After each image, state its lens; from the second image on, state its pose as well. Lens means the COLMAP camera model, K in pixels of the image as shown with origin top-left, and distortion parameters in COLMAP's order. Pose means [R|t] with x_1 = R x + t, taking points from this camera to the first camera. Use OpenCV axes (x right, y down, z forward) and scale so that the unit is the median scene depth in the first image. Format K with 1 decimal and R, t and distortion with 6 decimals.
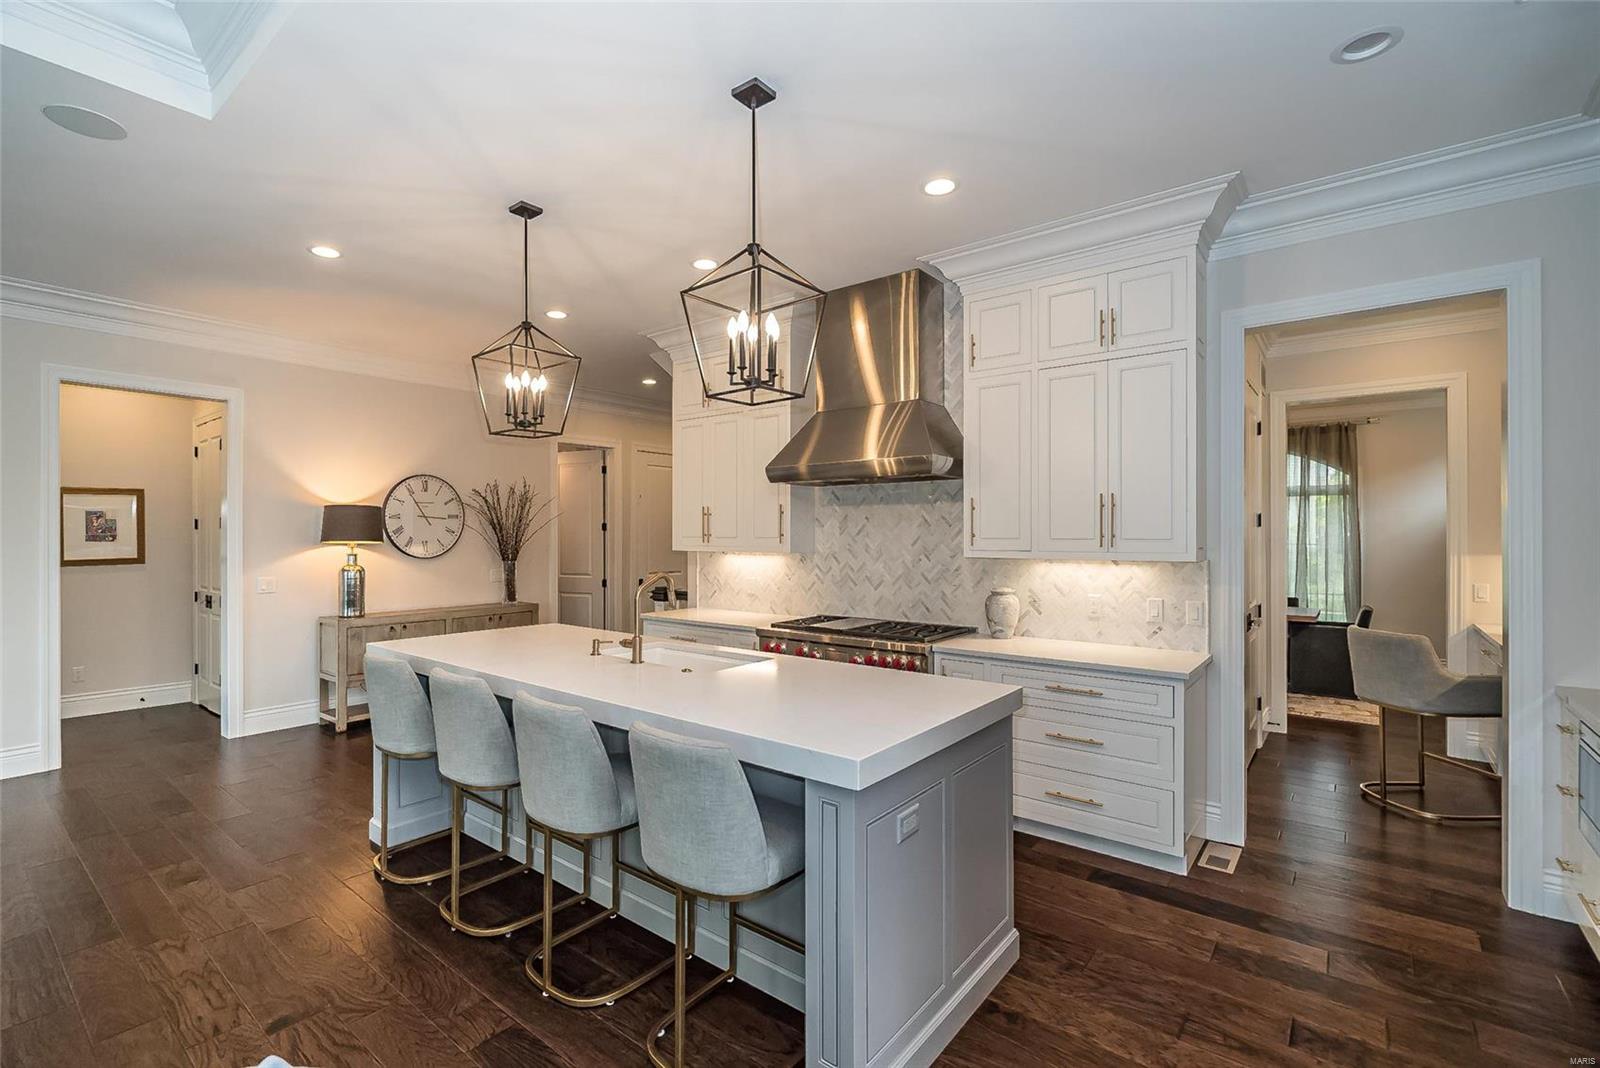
lens RADIAL K [[732.1, 0, 785.1], [0, 732.1, 532.5], [0, 0, 1]] dist [-0.002127, 0.000789]
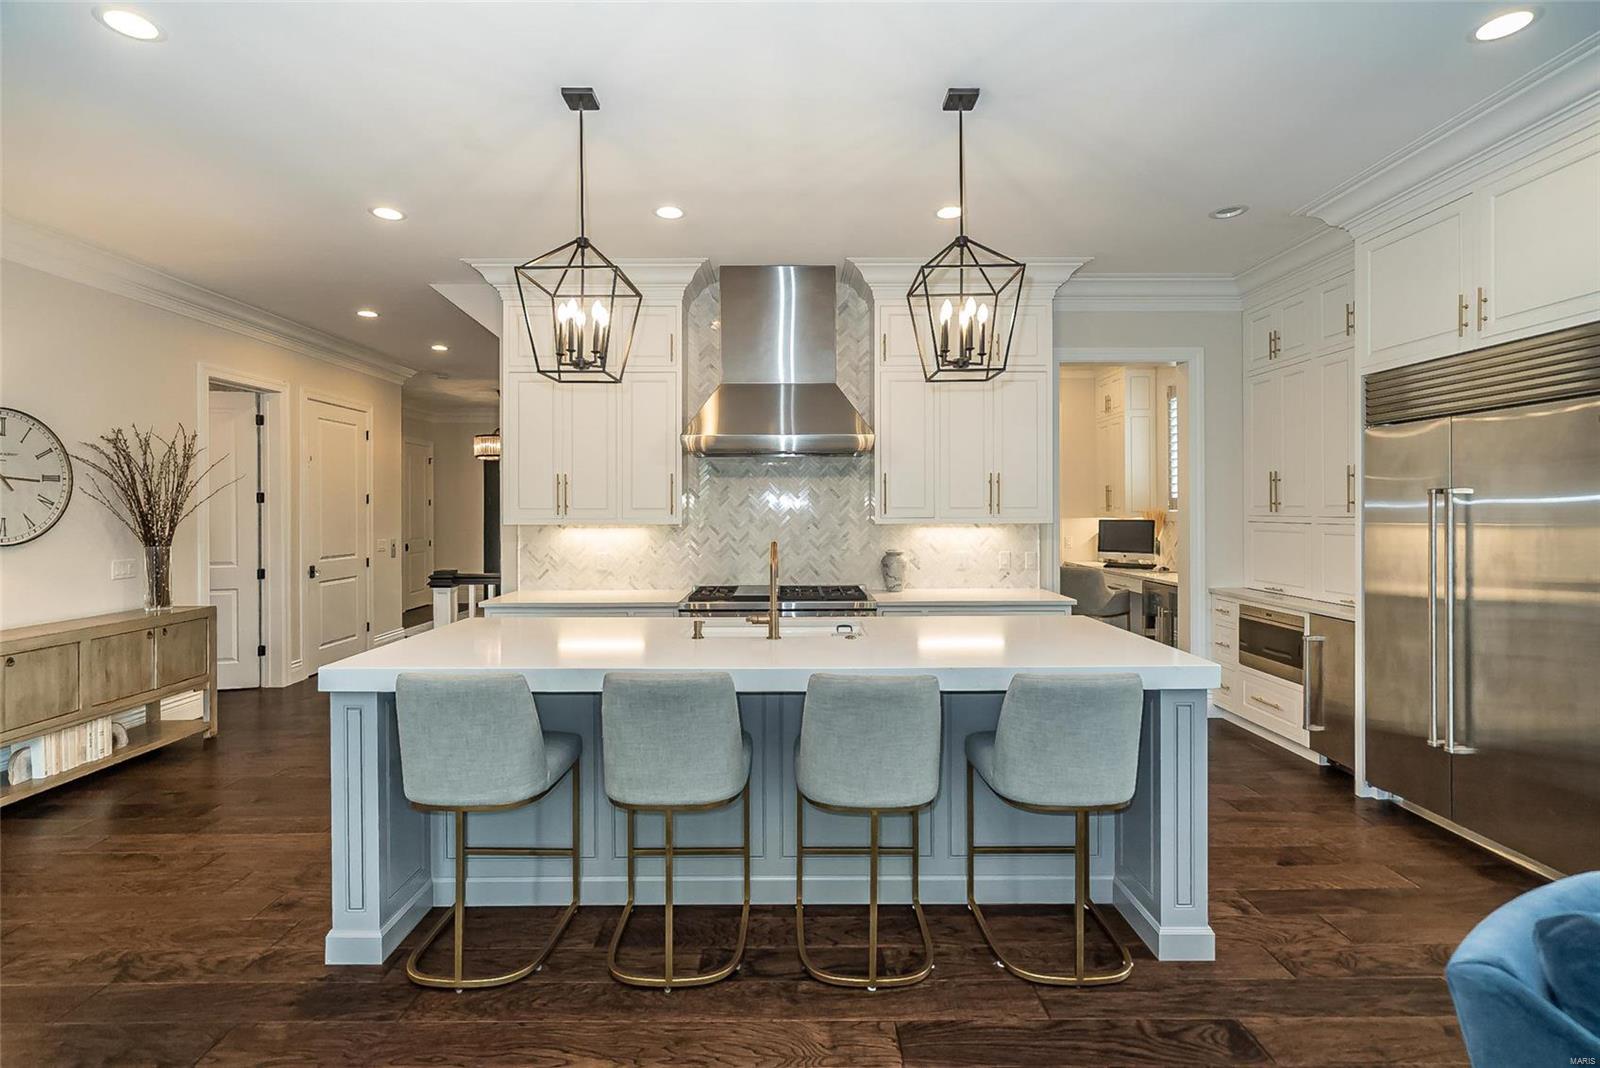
lens RADIAL K [[732.1, 0, 765.1], [0, 732.1, 506.4], [0, 0, 1]] dist [-0.002127, 0.000789]
pose [[0.767937, -0.000288, 0.640525, -0.597410], [0.002023, 0.999996, -0.001975, 0.007442], [-0.640522, 0.002813, 0.767934, 0.210559]]
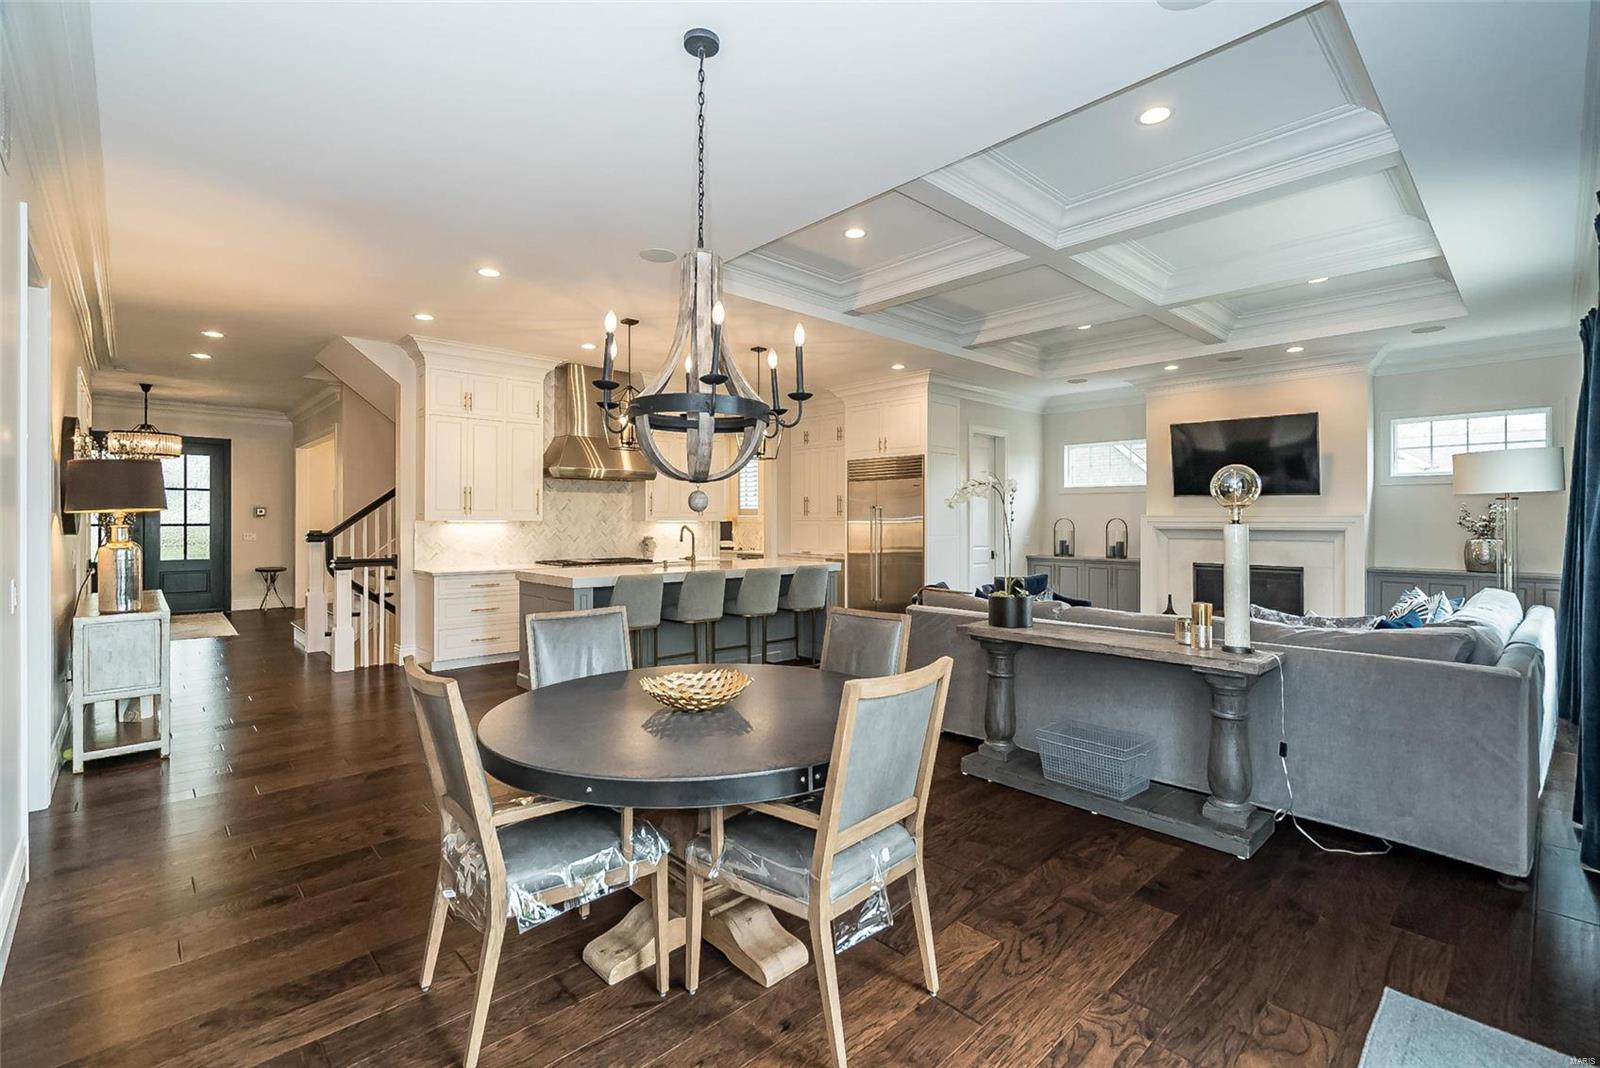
lens RADIAL K [[732.1, 0, 796.4], [0, 732.1, 520.6], [0, 0, 1]] dist [-0.002127, 0.000789]
pose [[0.105317, -0.000498, 0.994439, -1.646174], [-0.003802, 0.999992, 0.000903, 0.028299], [-0.994431, -0.003876, 0.105314, 0.346350]]
